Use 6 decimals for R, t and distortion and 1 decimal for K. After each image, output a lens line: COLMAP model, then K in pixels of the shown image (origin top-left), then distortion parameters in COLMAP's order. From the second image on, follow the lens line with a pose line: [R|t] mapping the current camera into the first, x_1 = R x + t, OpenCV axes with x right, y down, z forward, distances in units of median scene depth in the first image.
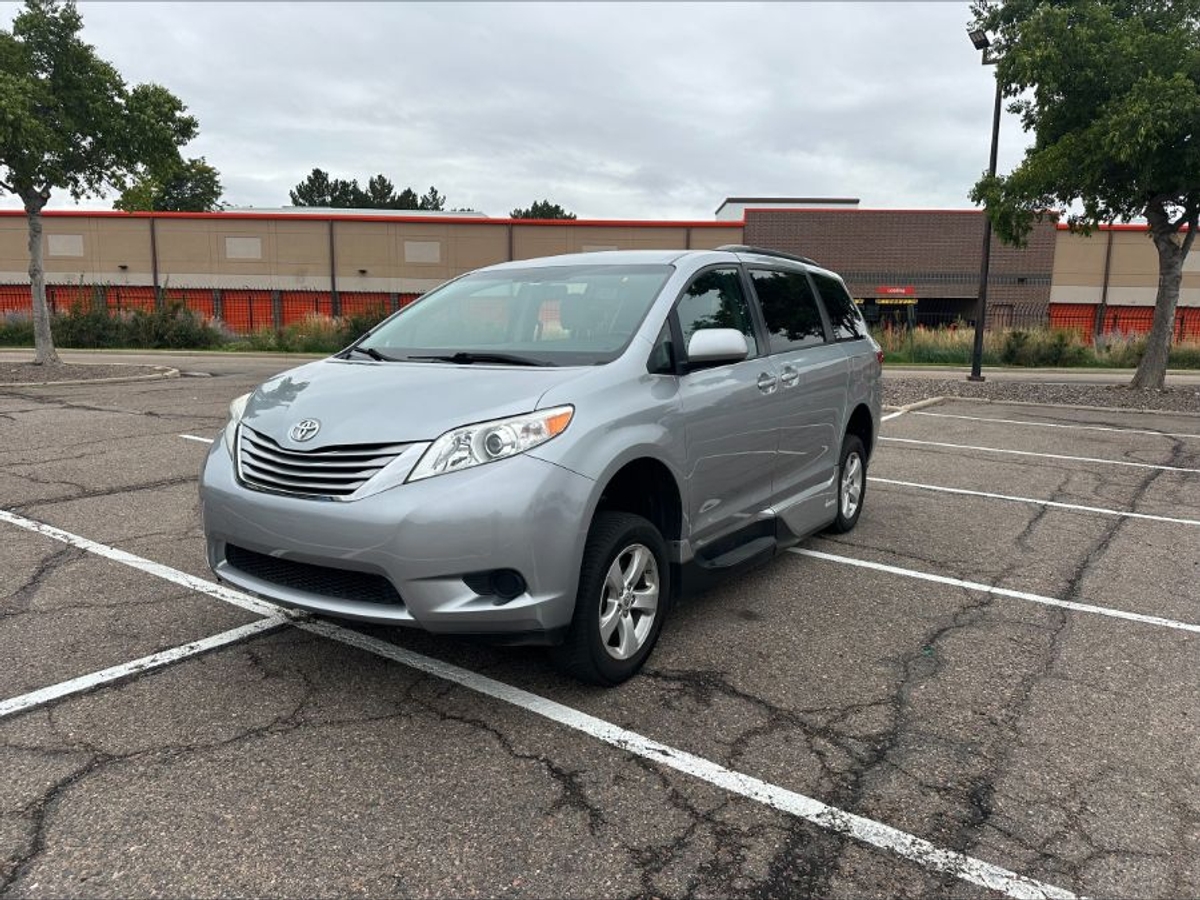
lens RADIAL K [[844.8, 0, 594.7], [0, 844.8, 446.7], [0, 0, 1]] dist [0.034156, -0.042310]
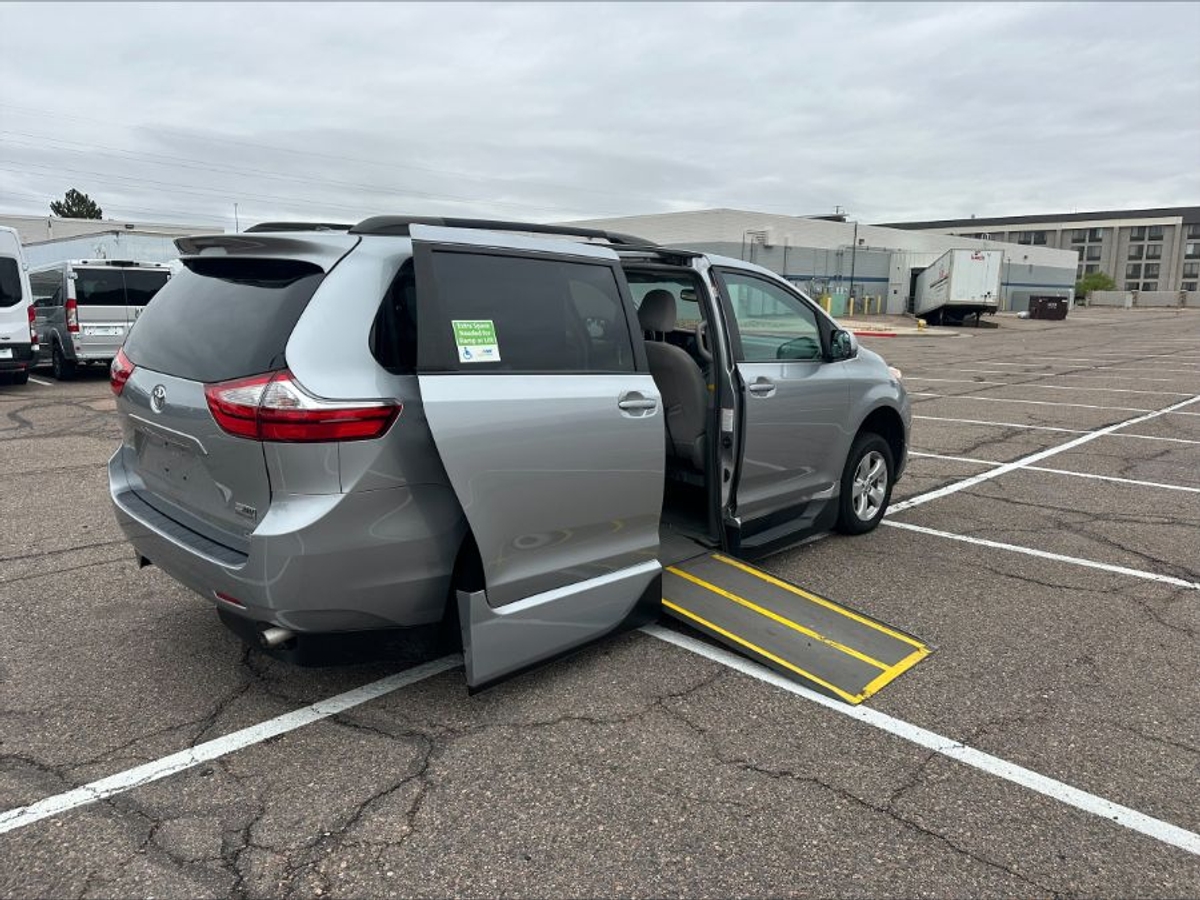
lens RADIAL K [[844.8, 0, 592.3], [0, 844.8, 418.1], [0, 0, 1]] dist [0.034156, -0.042310]
pose [[-0.979778, -0.051130, 0.193443, -0.176260], [0.008326, 0.955542, 0.294737, -0.431485], [-0.199913, 0.290387, -0.935794, 2.557954]]
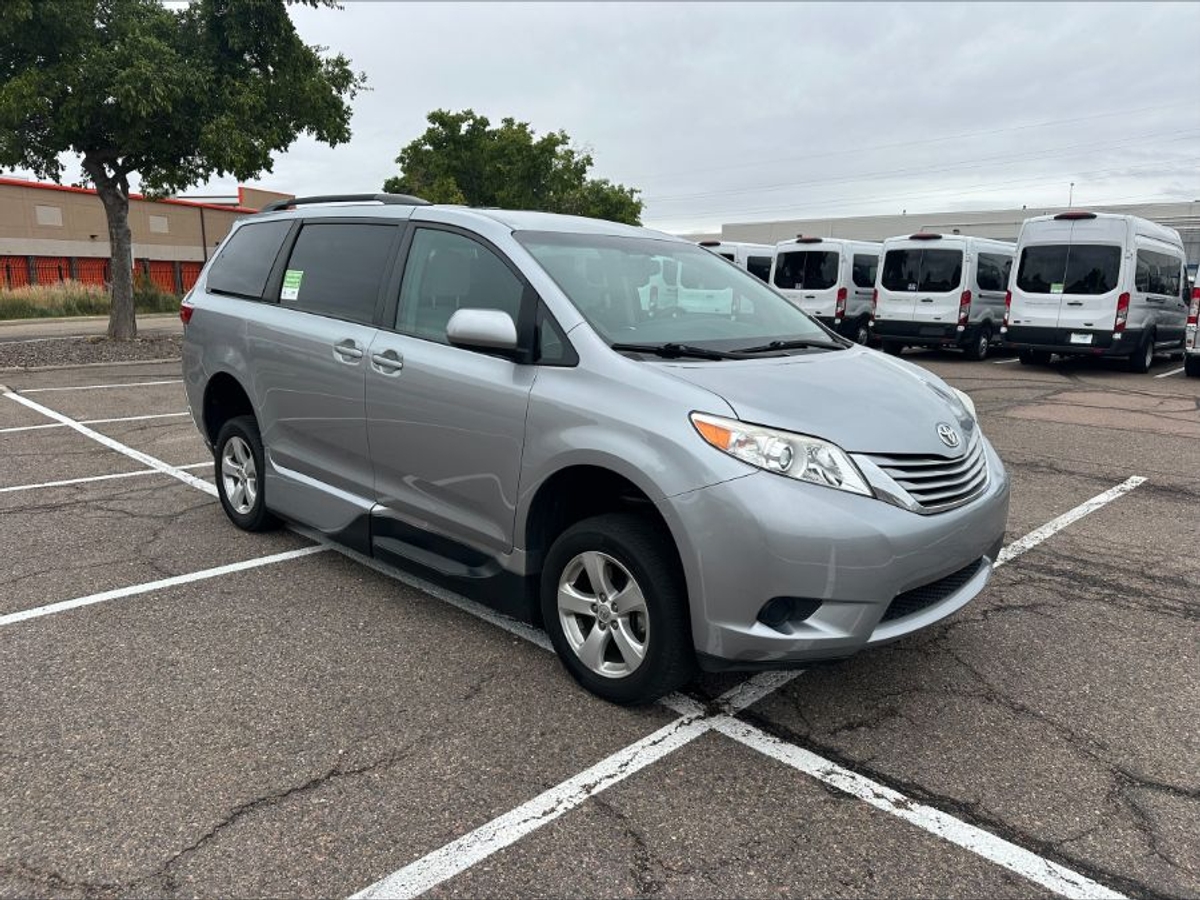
lens RADIAL K [[844.8, 0, 605.0], [0, 844.8, 443.5], [0, 0, 1]] dist [0.034156, -0.042310]
pose [[0.175830, -0.204637, 0.962916, -1.093886], [0.145881, 0.972772, 0.180094, -0.187888], [-0.973552, 0.108805, 0.200895, 0.958488]]
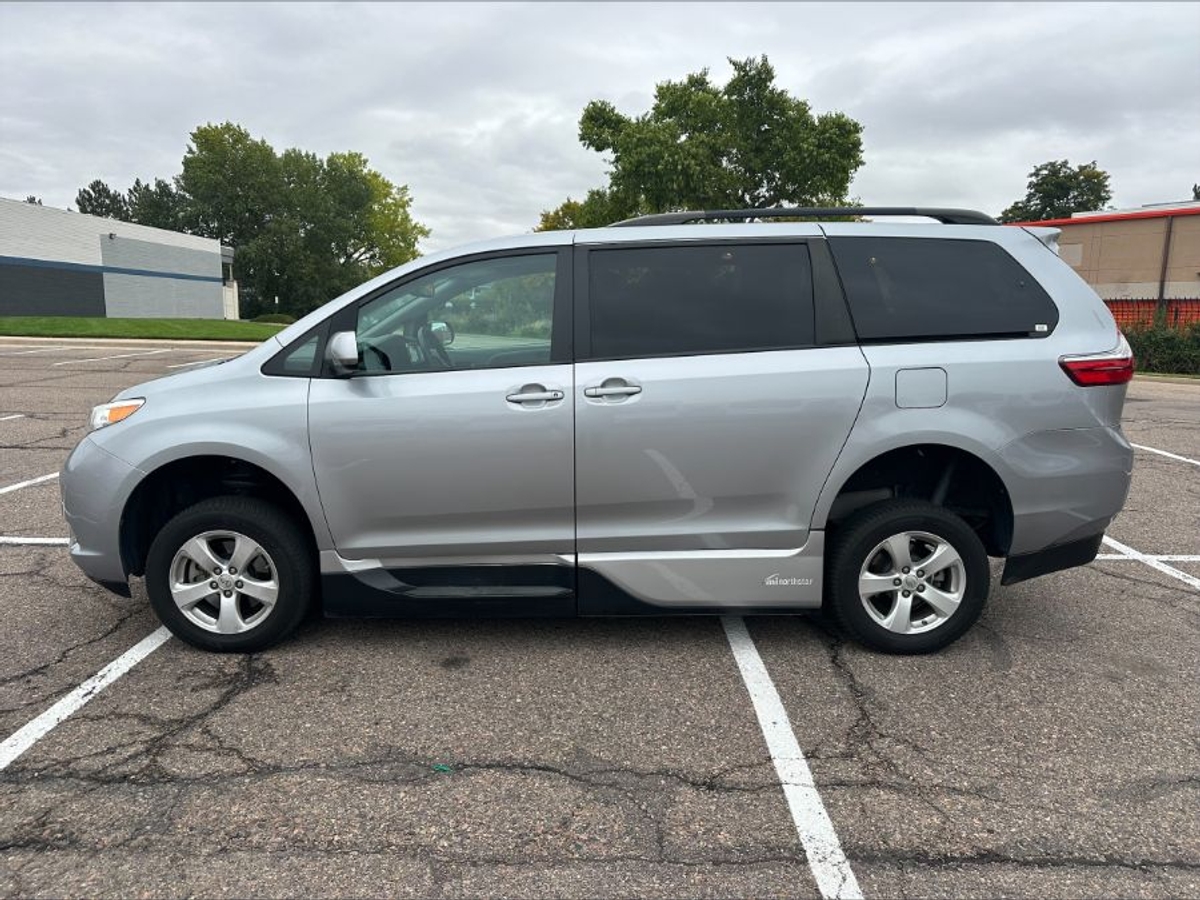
lens RADIAL K [[844.8, 0, 595.5], [0, 844.8, 452.7], [0, 0, 1]] dist [0.034156, -0.042310]
pose [[0.559693, 0.123721, -0.819413, 1.029135], [-0.131020, 0.989567, 0.059920, -0.089306], [0.818277, 0.073822, 0.570063, 0.665908]]
